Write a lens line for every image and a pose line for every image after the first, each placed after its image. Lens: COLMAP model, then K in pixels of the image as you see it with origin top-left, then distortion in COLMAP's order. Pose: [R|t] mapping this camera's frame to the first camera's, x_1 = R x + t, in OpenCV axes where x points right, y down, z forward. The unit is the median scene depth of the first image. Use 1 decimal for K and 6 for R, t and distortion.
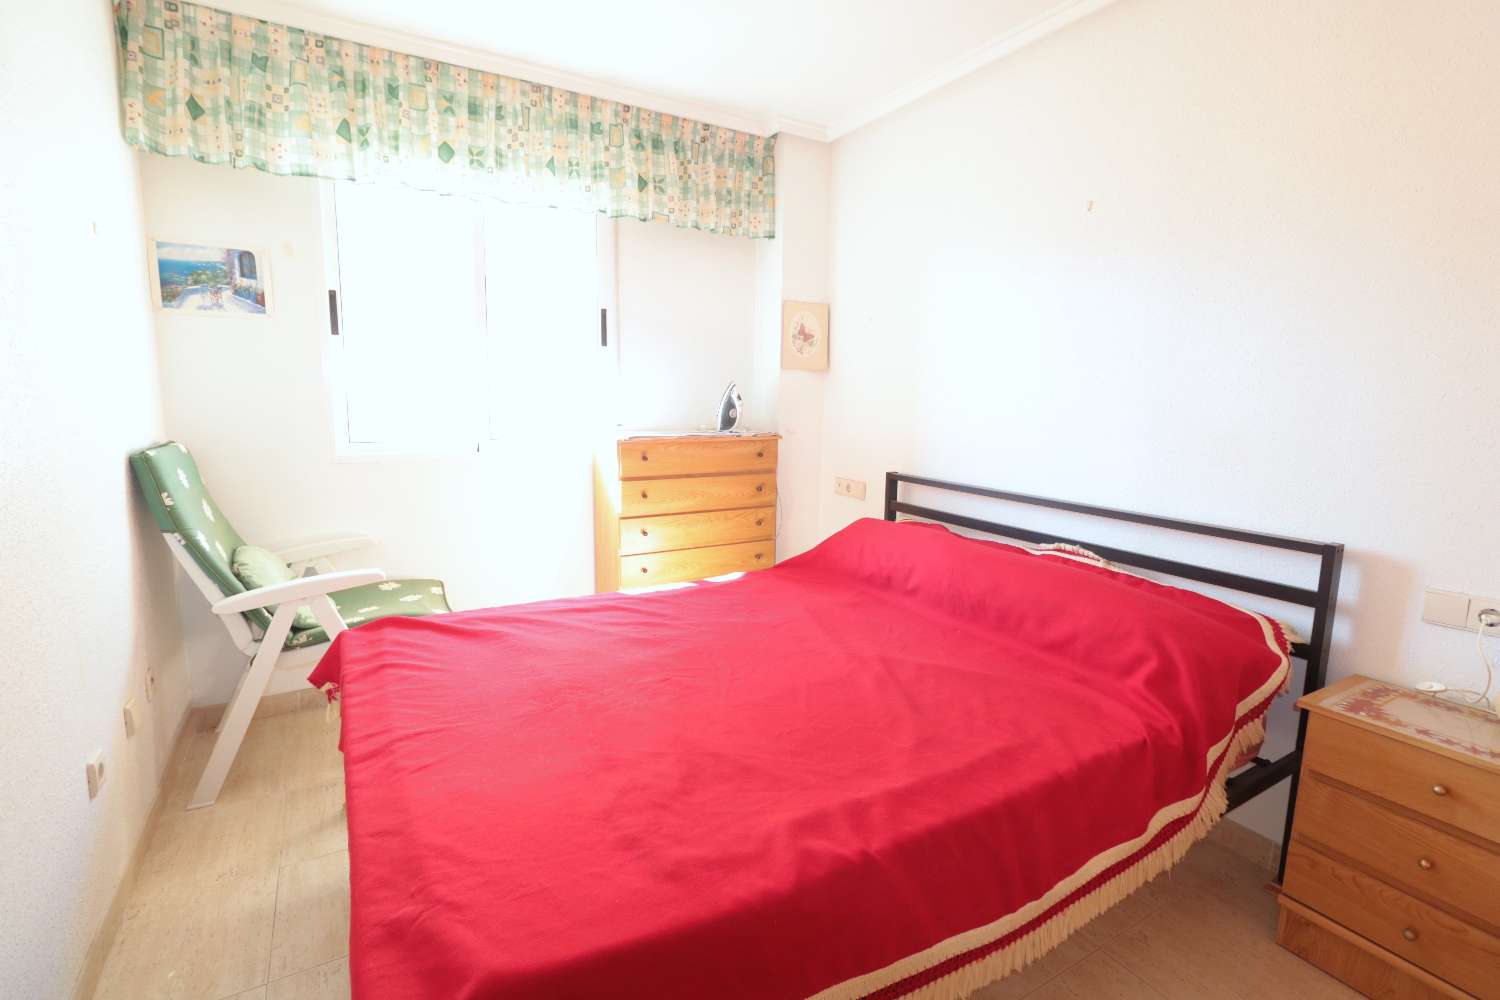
lens RADIAL K [[684.0, 0, 749.5], [0, 684.0, 478.3], [0, 0, 1]] dist [-0.001511, -0.001133]
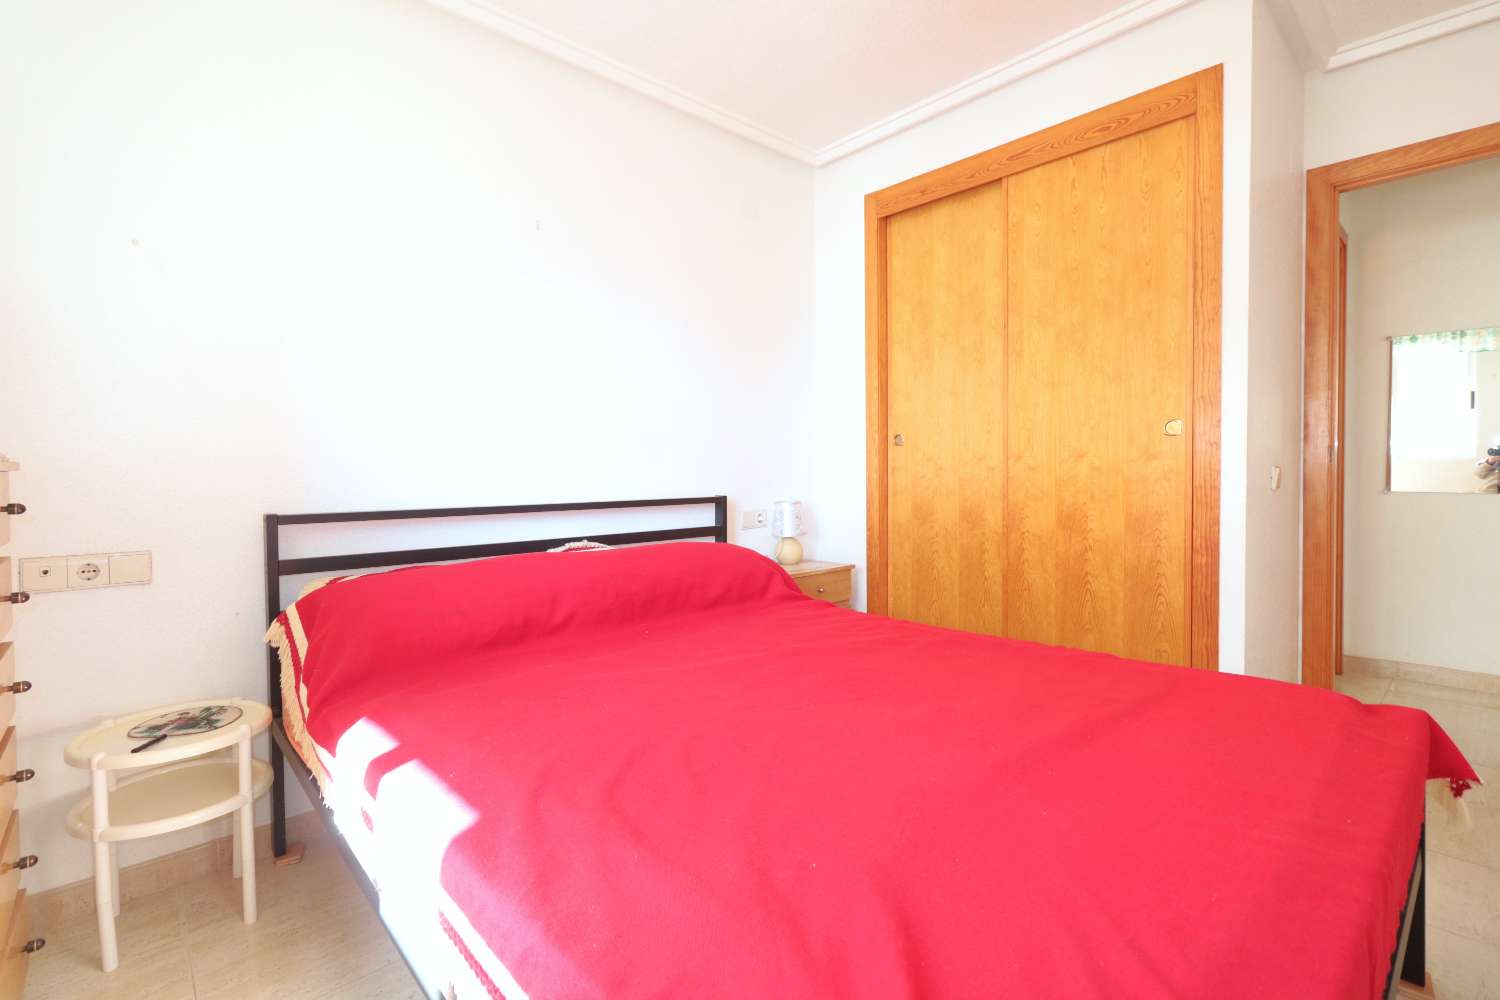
lens RADIAL K [[684.0, 0, 749.5], [0, 684.0, 478.3], [0, 0, 1]] dist [-0.001511, -0.001133]
pose [[-0.203610, -0.021869, 0.978808, -0.568112], [0.139349, 0.988925, 0.051083, -0.013511], [-0.969085, 0.146797, -0.198307, 0.897376]]
